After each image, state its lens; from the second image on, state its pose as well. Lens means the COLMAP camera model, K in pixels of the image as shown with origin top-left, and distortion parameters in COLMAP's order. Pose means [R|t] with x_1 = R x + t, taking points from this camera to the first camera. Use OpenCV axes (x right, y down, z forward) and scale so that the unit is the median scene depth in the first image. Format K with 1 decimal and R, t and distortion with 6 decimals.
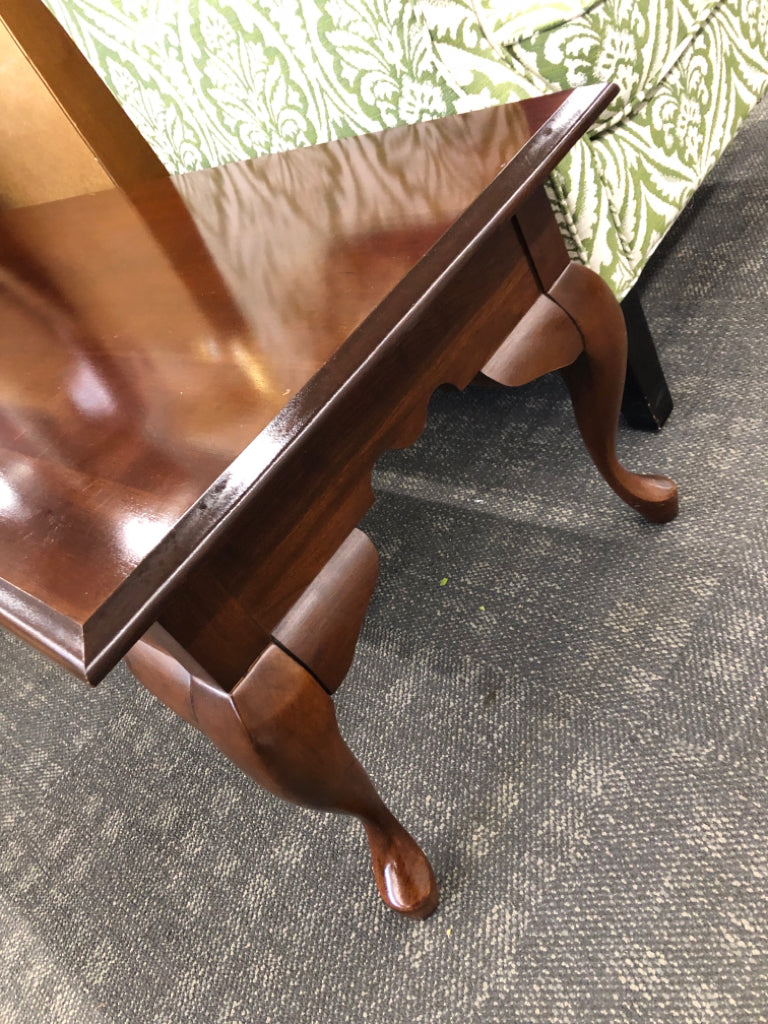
lens RADIAL K [[833.3, 0, 377.3], [0, 833.3, 496.8], [0, 0, 1]] dist [0.008008, 0.017047]
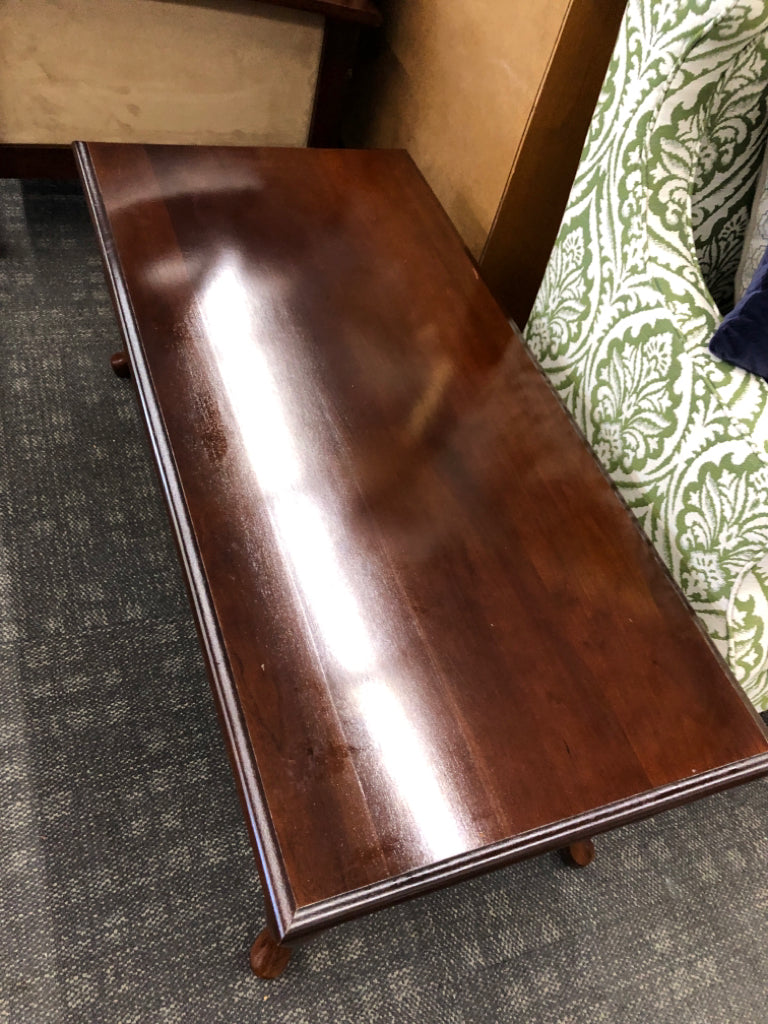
lens RADIAL K [[833.3, 0, 403.2], [0, 833.3, 516.5], [0, 0, 1]] dist [0.008008, 0.017047]
pose [[0.661115, 0.724633, 0.194509, -0.590507], [-0.750278, 0.639617, 0.167251, -0.413406], [-0.003216, -0.256508, 0.966537, -0.206149]]
